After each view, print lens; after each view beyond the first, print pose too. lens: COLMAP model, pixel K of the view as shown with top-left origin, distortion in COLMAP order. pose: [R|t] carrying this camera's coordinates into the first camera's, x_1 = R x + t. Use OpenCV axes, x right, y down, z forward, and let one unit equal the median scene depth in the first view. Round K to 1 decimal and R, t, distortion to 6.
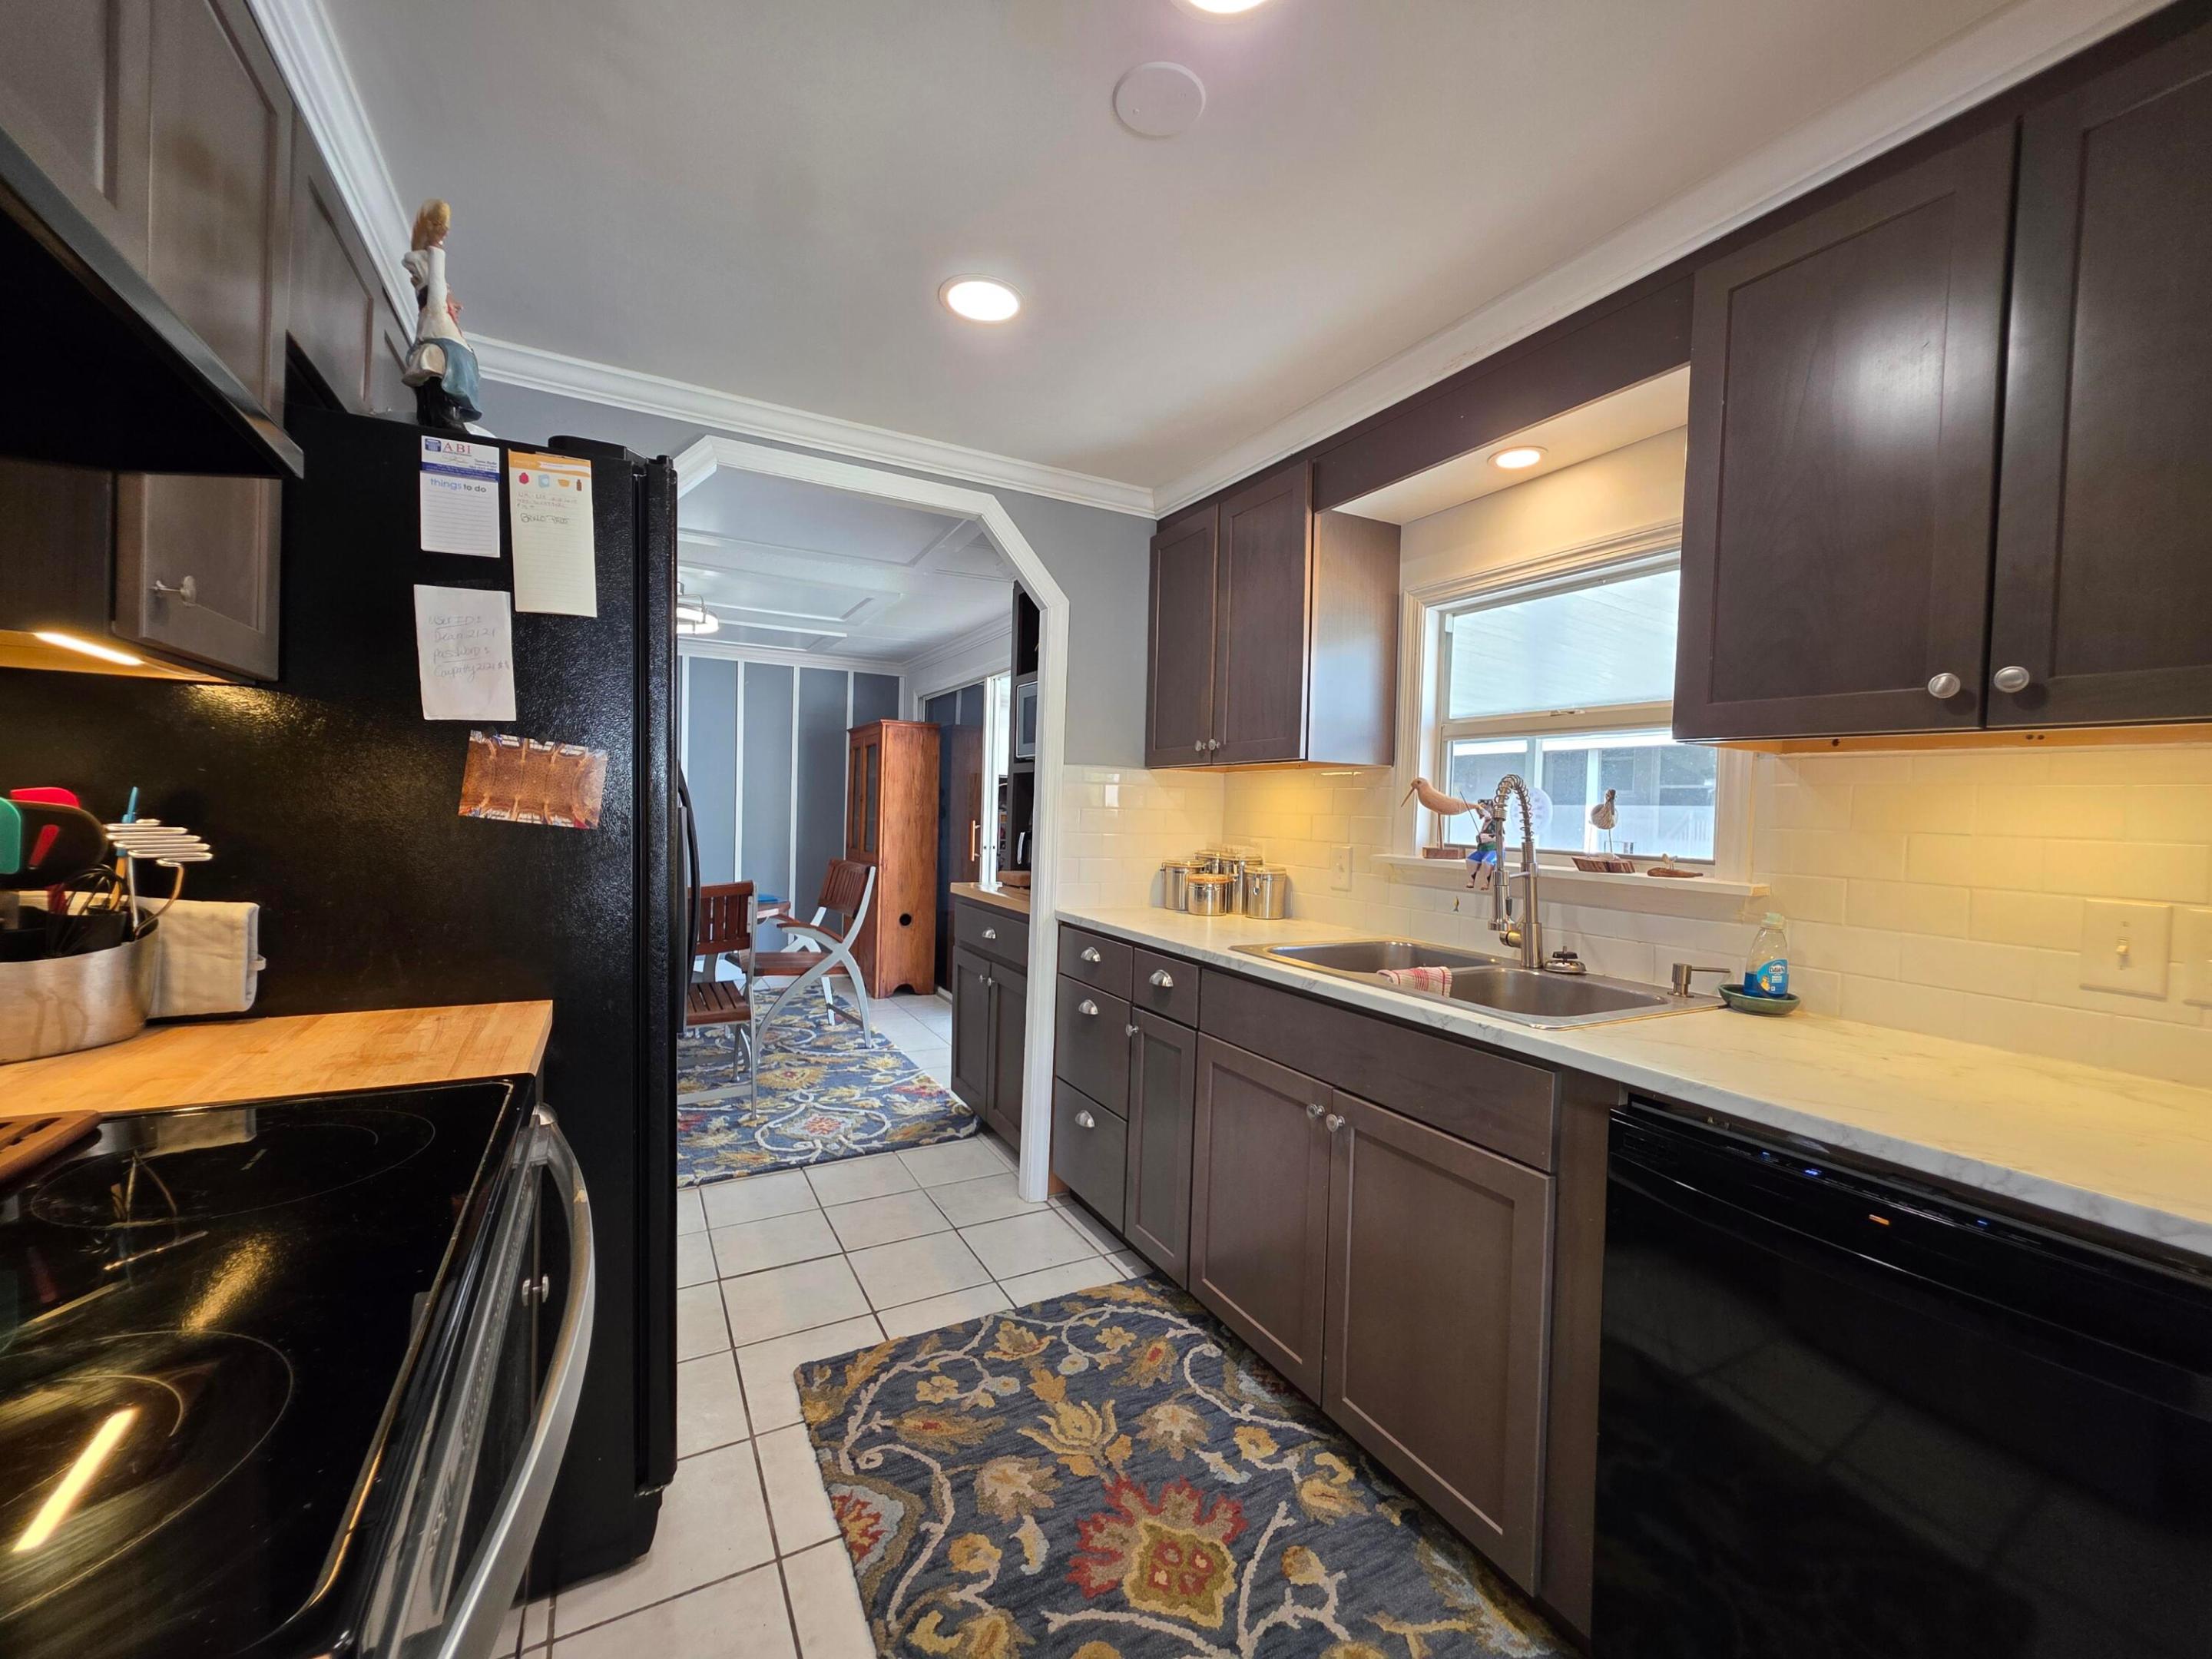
lens RADIAL K [[893.9, 0, 1106.9], [0, 893.9, 823.8], [0, 0, 1]] dist [-0.001143, 0.000166]
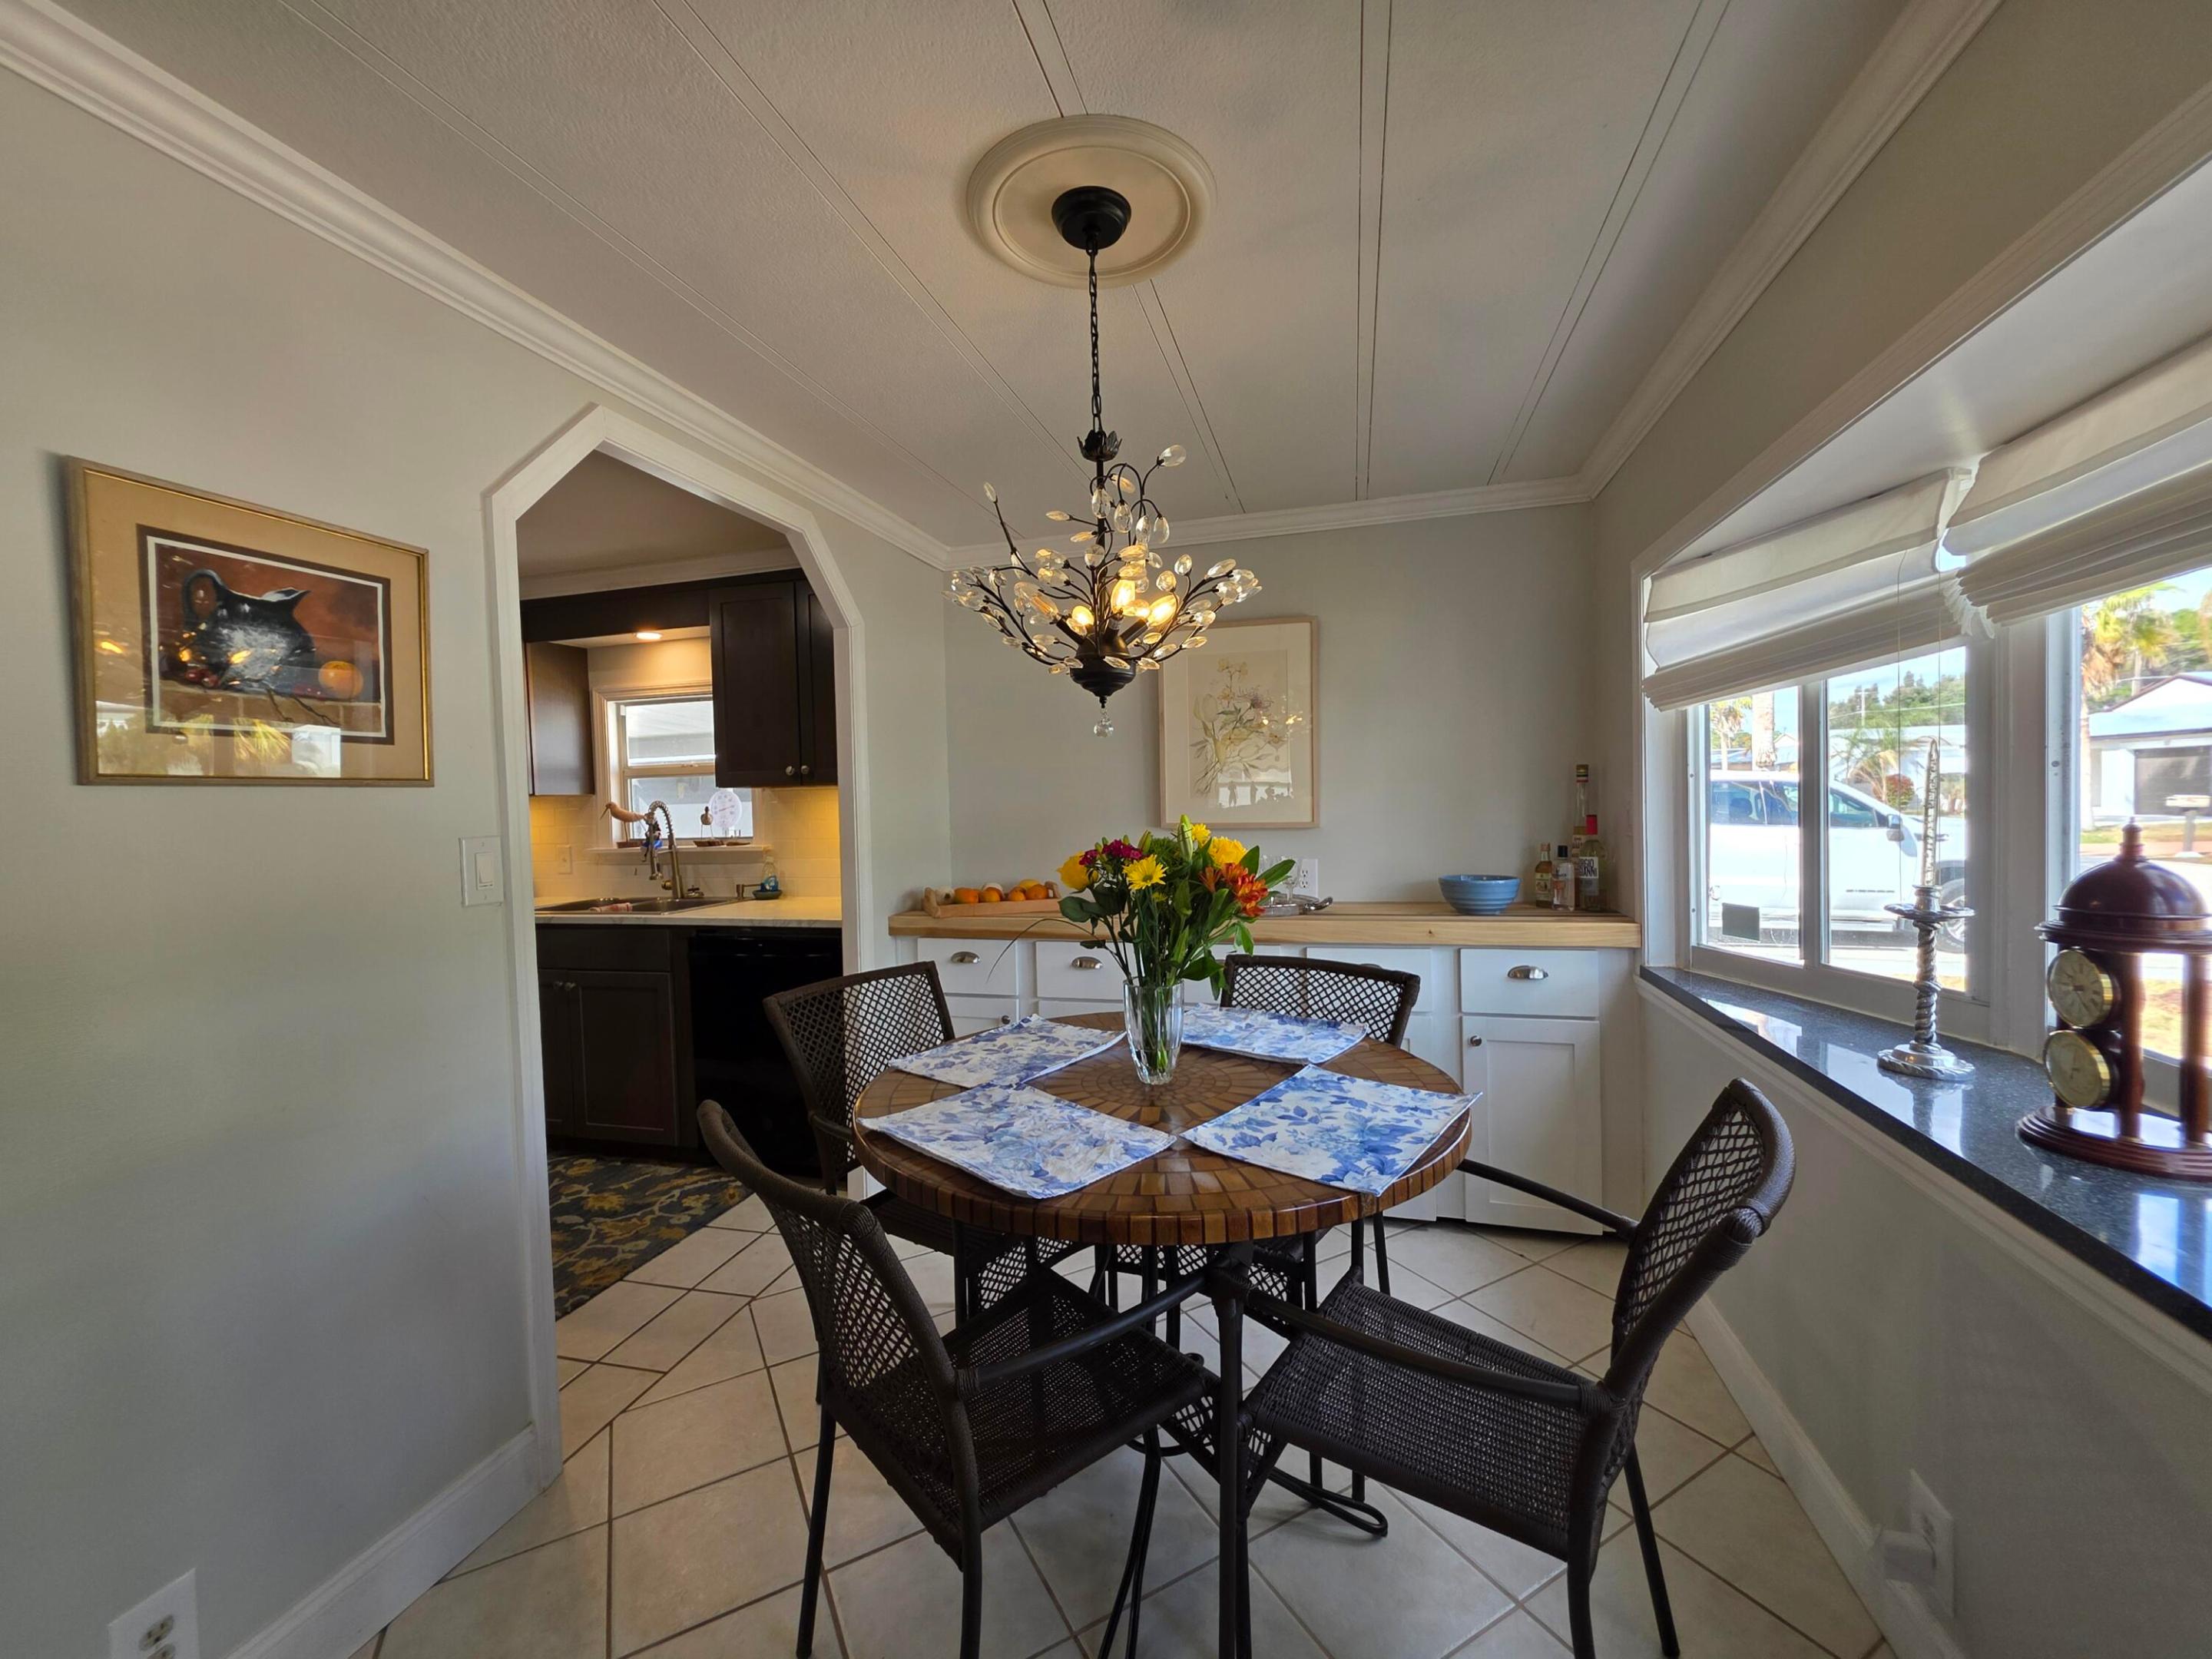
lens RADIAL K [[893.9, 0, 1106.9], [0, 893.9, 823.8], [0, 0, 1]] dist [-0.001143, 0.000166]
pose [[0.694843, -0.069399, 0.715806, -0.273621], [0.063840, 0.997356, 0.034726, -0.010966], [-0.716323, 0.021568, 0.697436, -1.092384]]
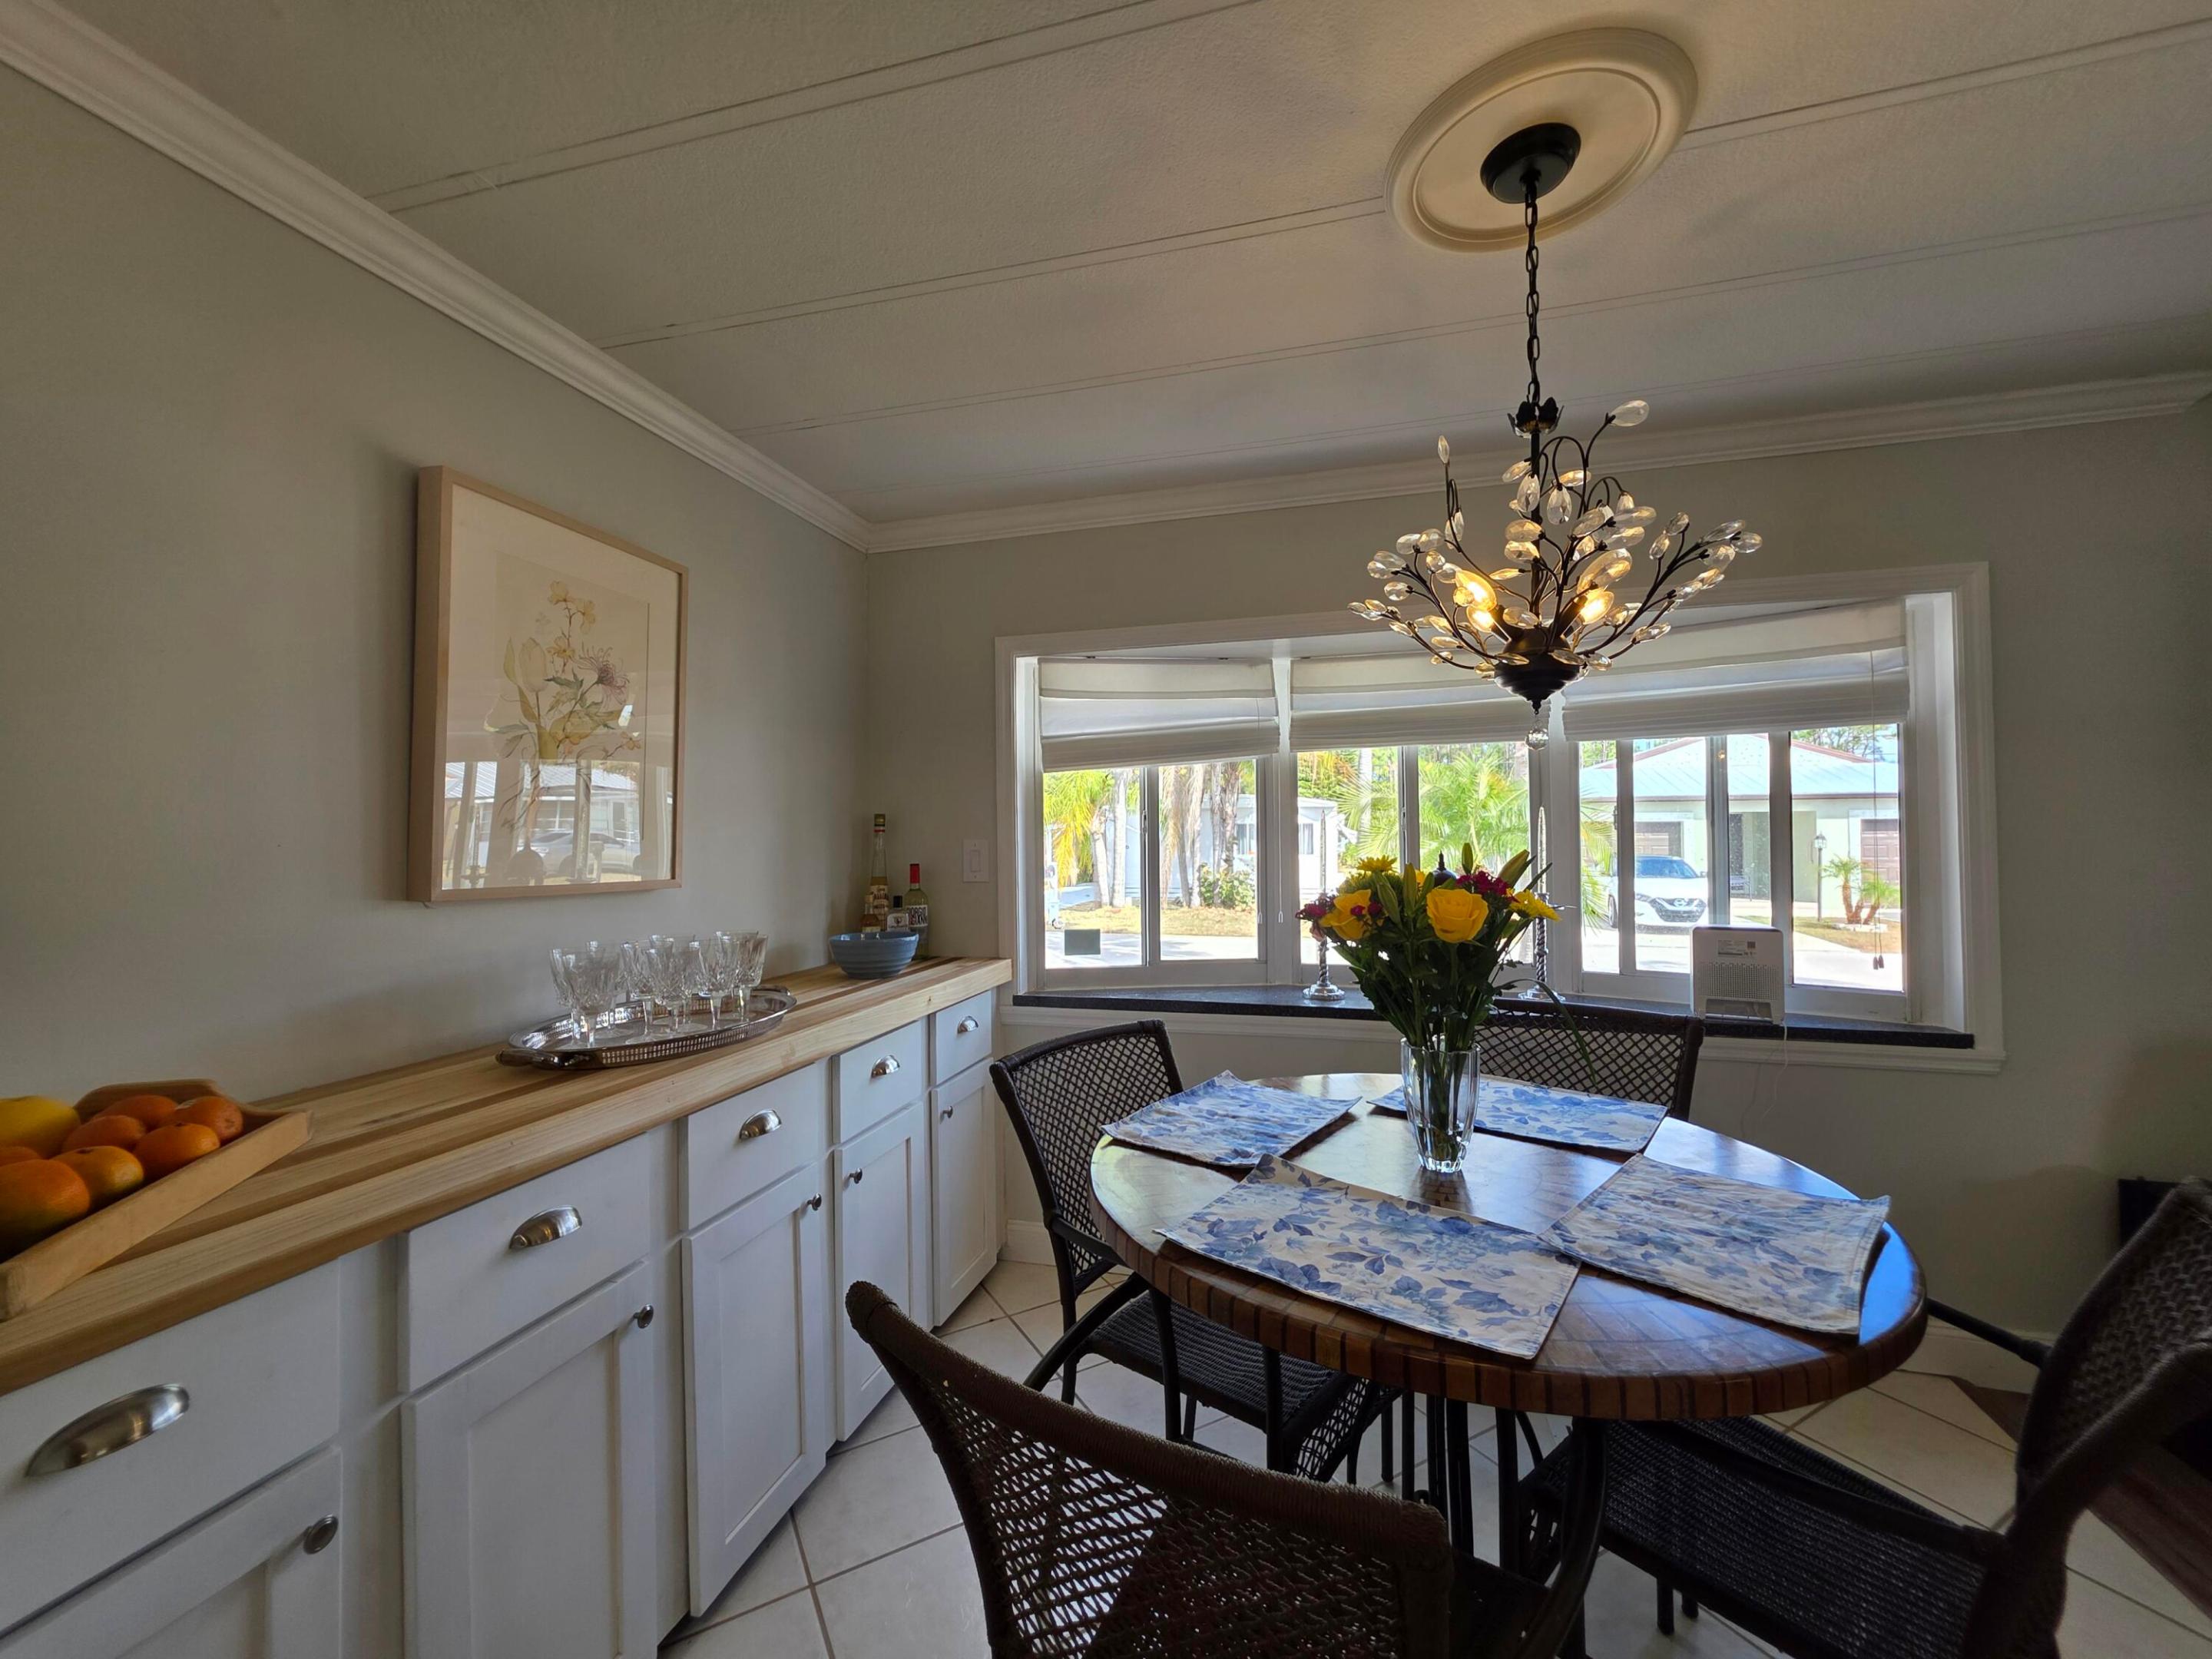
lens RADIAL K [[887.6, 0, 1106.0], [0, 887.6, 829.5], [0, 0, 1]] dist [-0.000240, -0.000012]
pose [[-0.717908, -0.014438, 0.695988, 0.073616], [0.002392, 0.999728, 0.023207, -0.015336], [-0.696134, 0.018326, -0.717678, 0.203799]]
